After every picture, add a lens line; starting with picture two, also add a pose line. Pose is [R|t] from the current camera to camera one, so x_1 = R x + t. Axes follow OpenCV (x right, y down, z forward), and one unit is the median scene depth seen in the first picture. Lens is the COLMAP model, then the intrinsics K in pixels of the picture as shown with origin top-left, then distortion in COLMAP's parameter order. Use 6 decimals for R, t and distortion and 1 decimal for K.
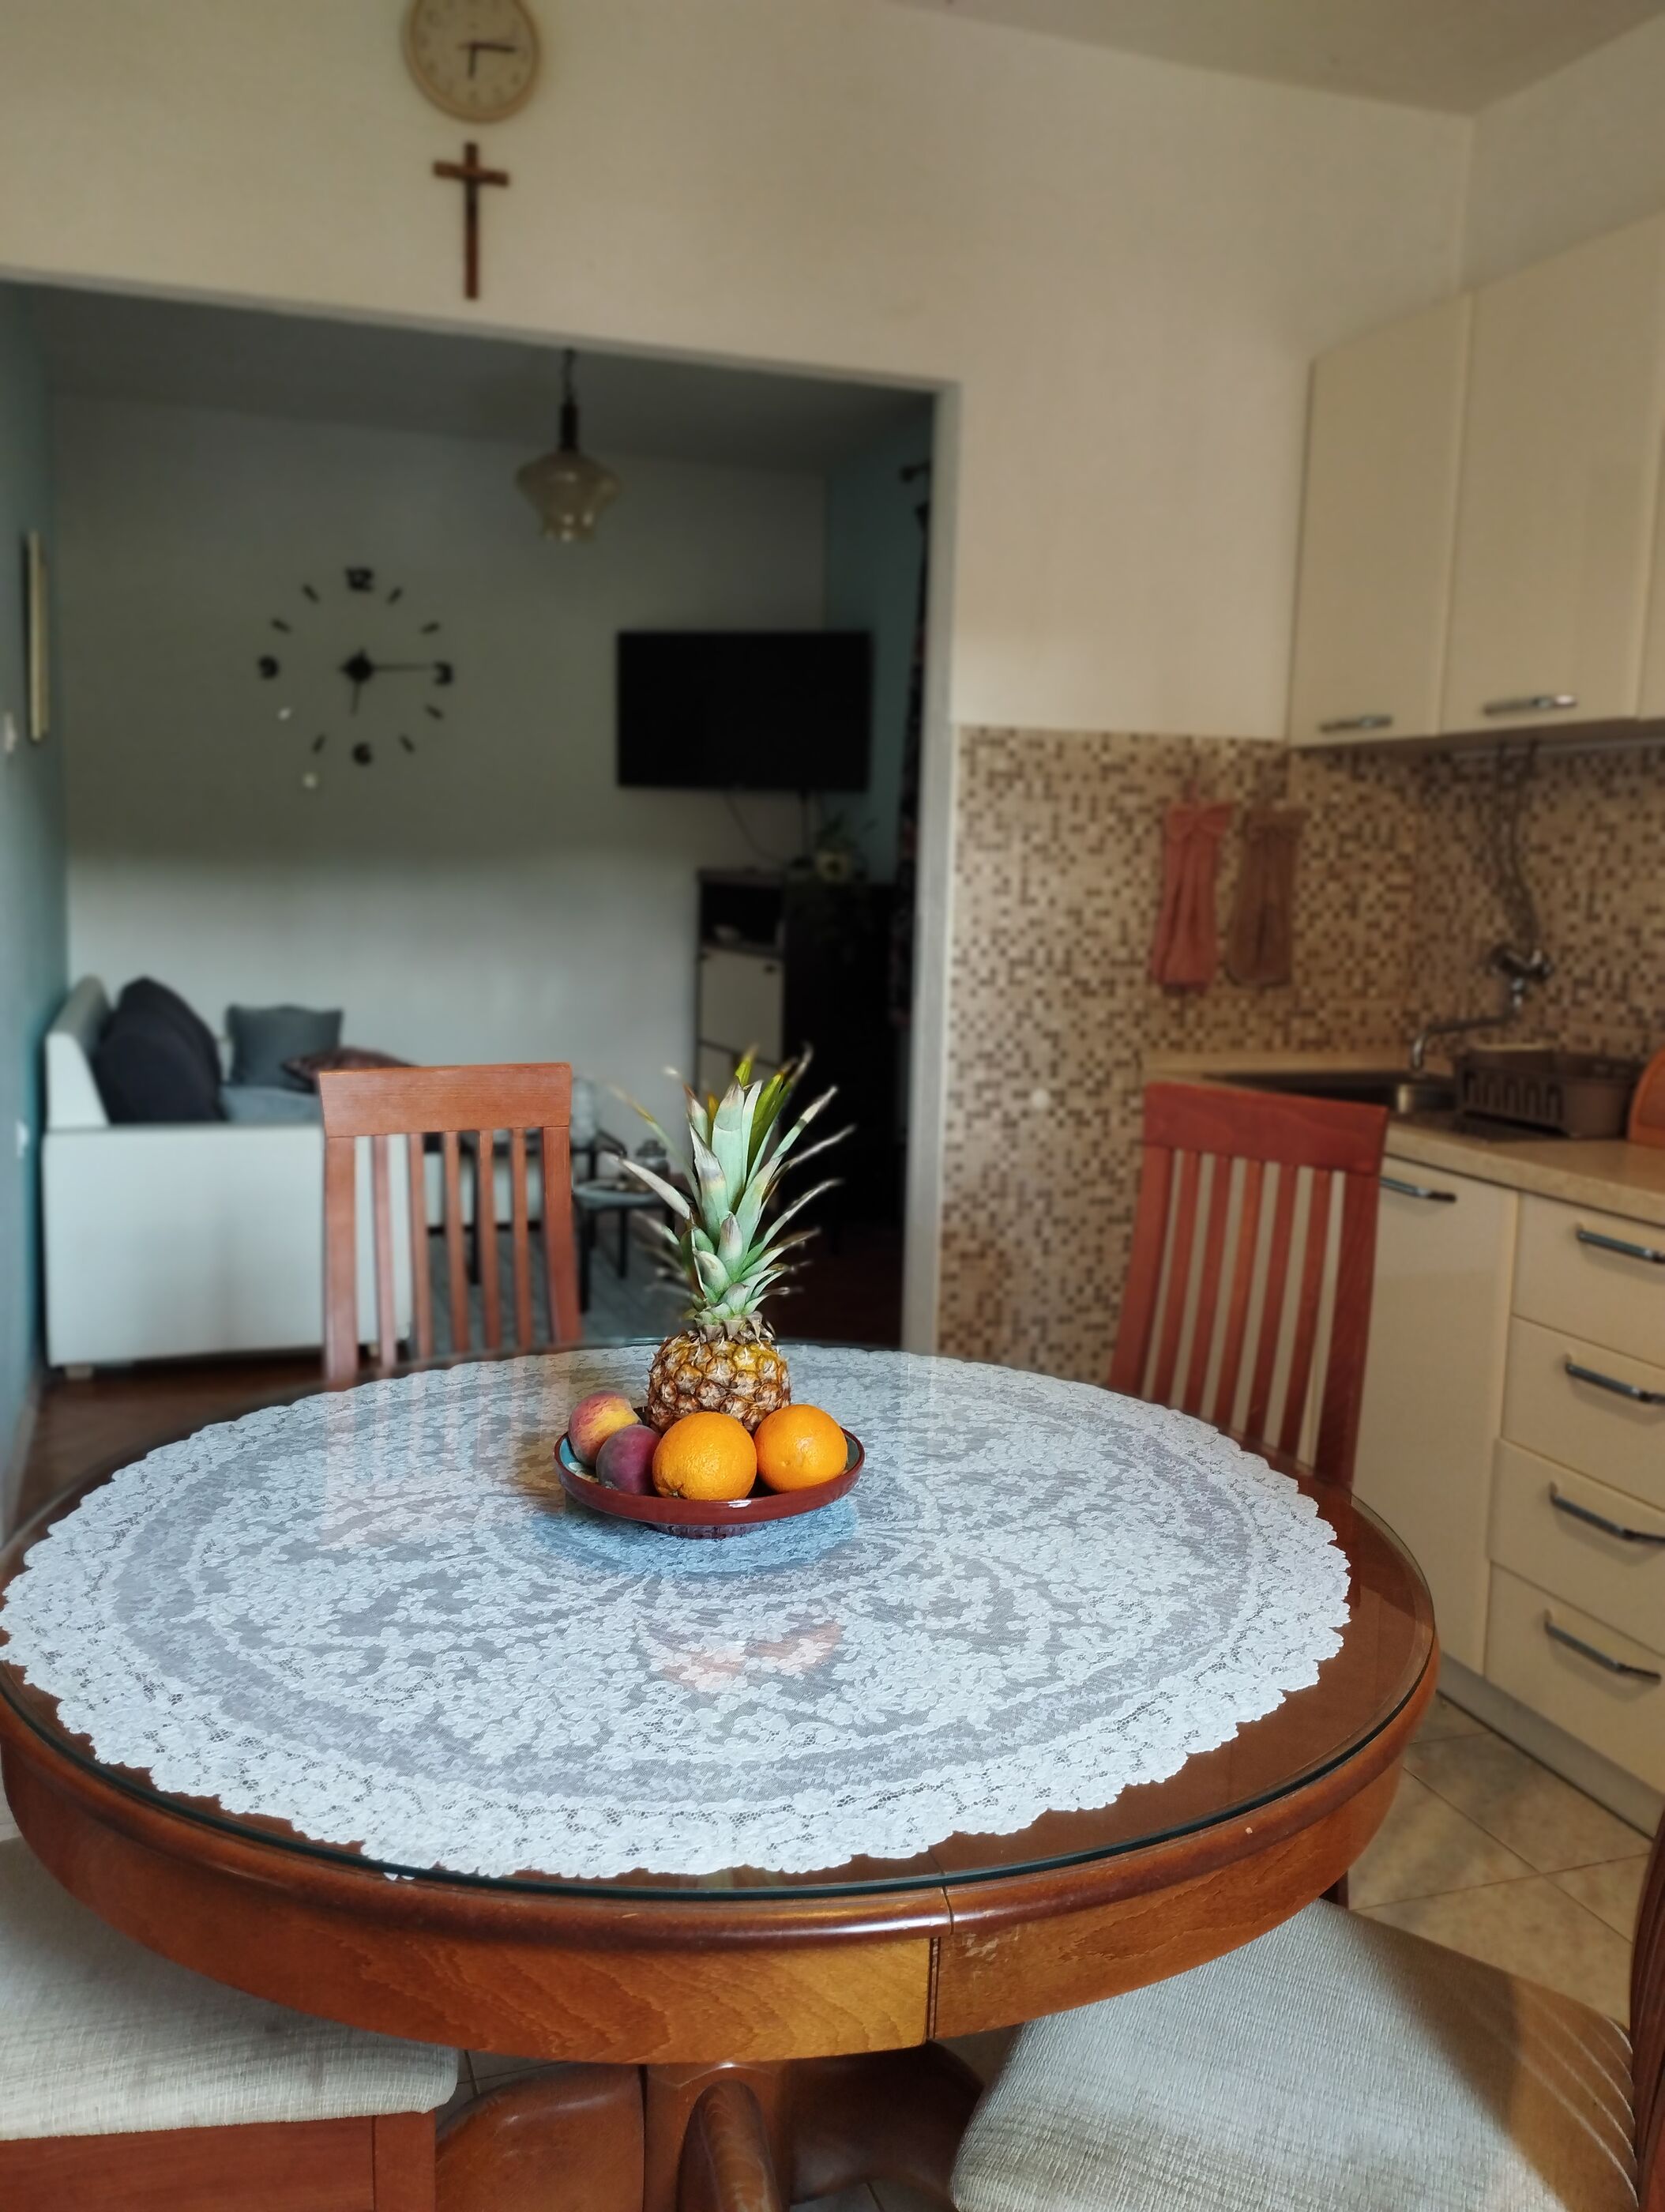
lens RADIAL K [[1808.1, 0, 826.4], [0, 1808.1, 1097.2], [0, 0, 1]] dist [0.101082, -0.129520]
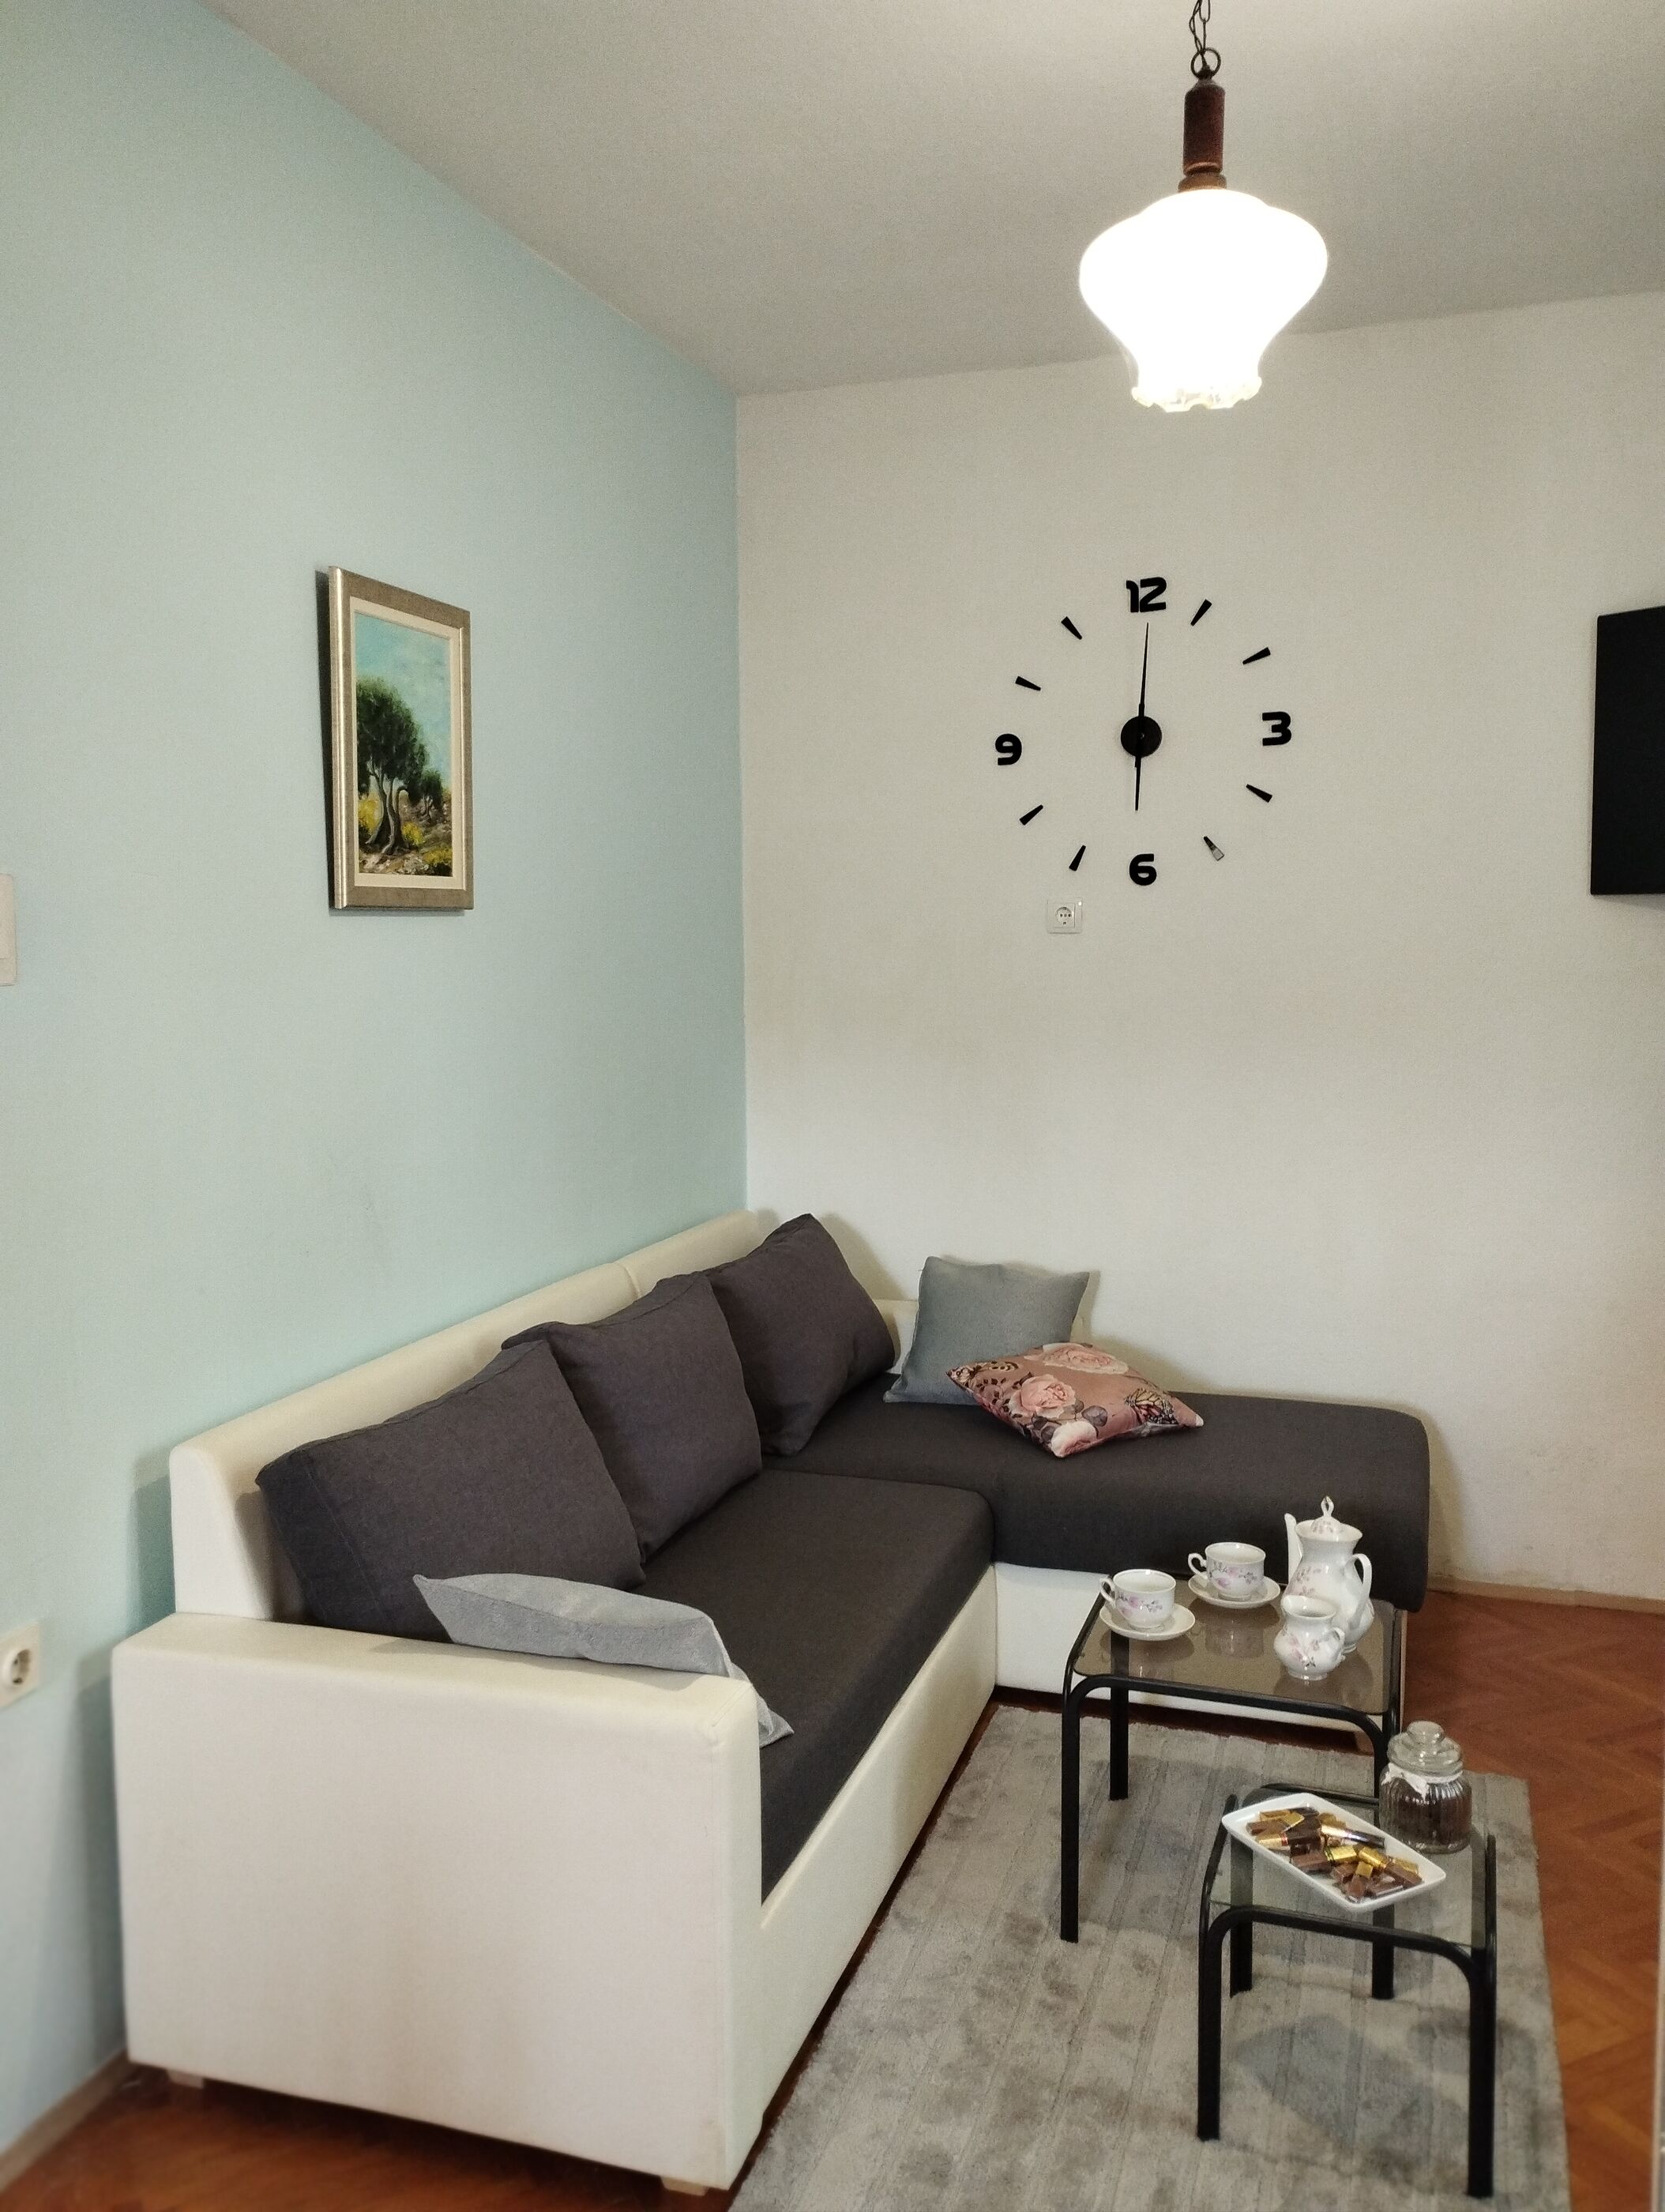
lens RADIAL K [[1808.1, 0, 826.4], [0, 1808.1, 1097.2], [0, 0, 1]] dist [0.101082, -0.129520]
pose [[0.789569, 0.024393, -0.613177, 0.086442], [-0.051837, 0.998289, -0.027036, -0.163948], [0.611469, 0.053133, 0.789483, 0.833101]]
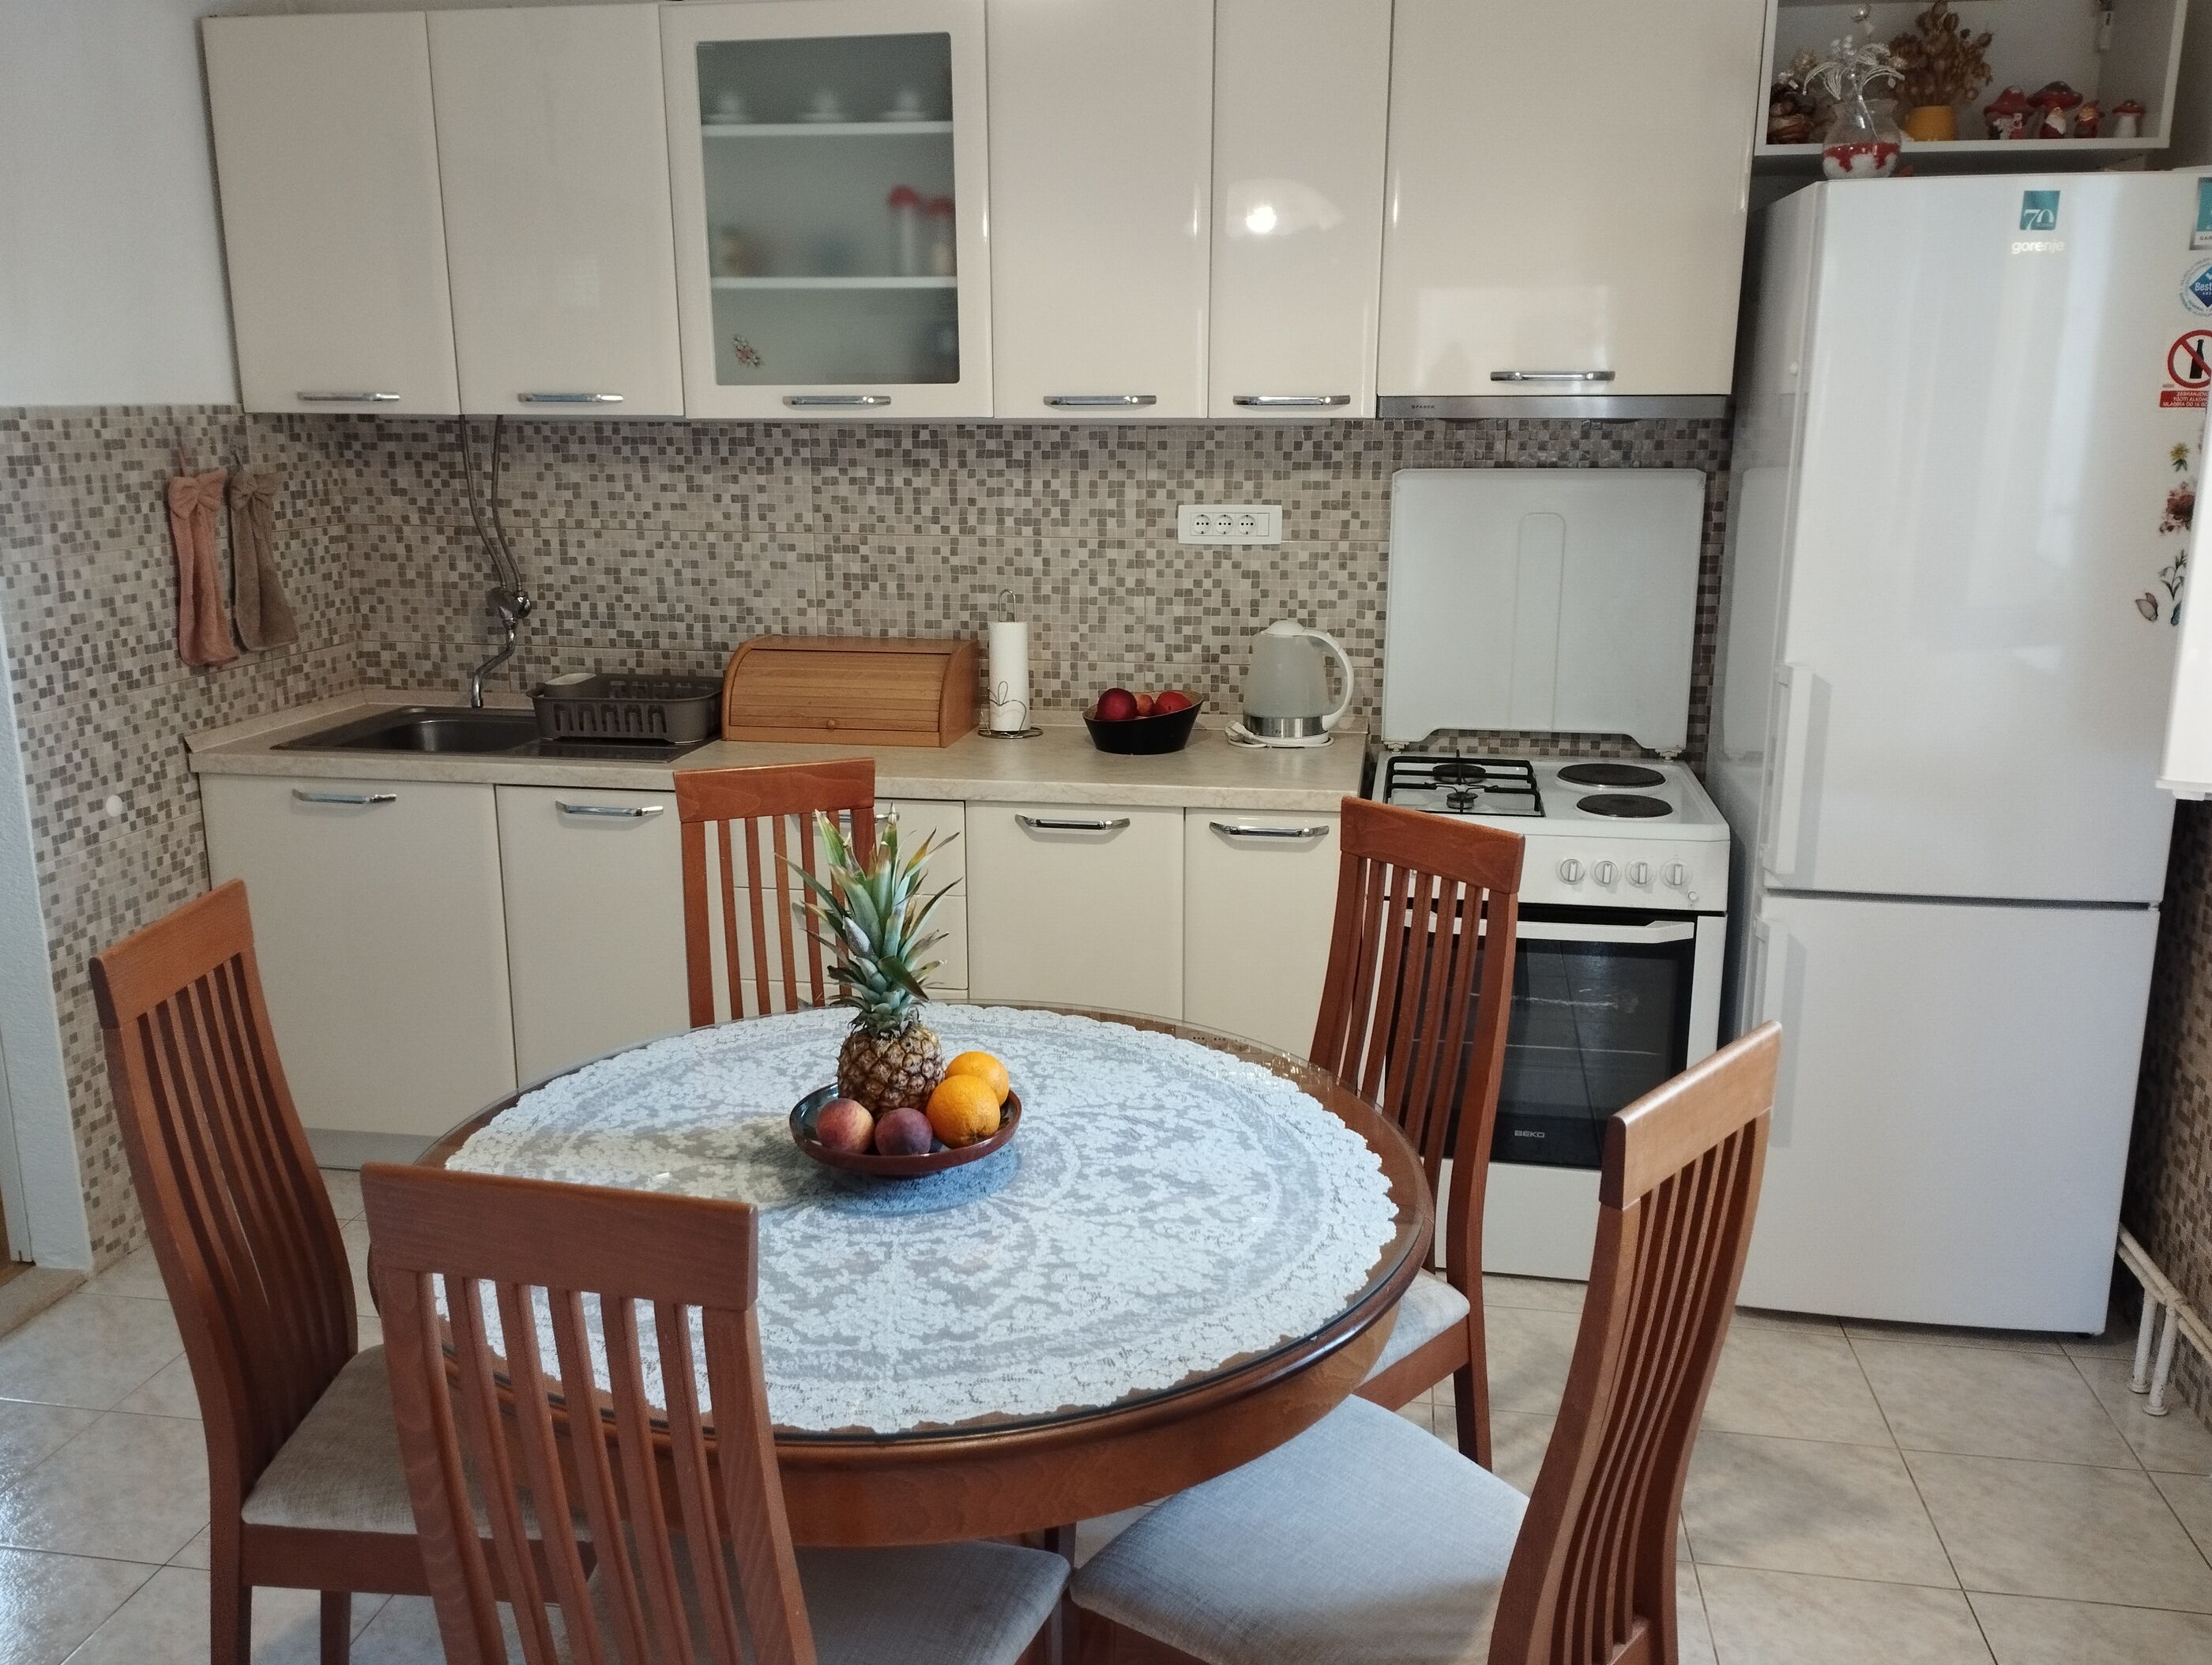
lens RADIAL K [[1823.6, 0, 1089.3], [0, 1823.6, 834.6], [0, 0, 1]] dist [0.105614, -0.139096]
pose [[0.483000, -0.232226, 0.844264, -0.452167], [0.130993, 0.972503, 0.192559, -0.103374], [-0.865767, 0.017586, 0.500139, 0.088665]]
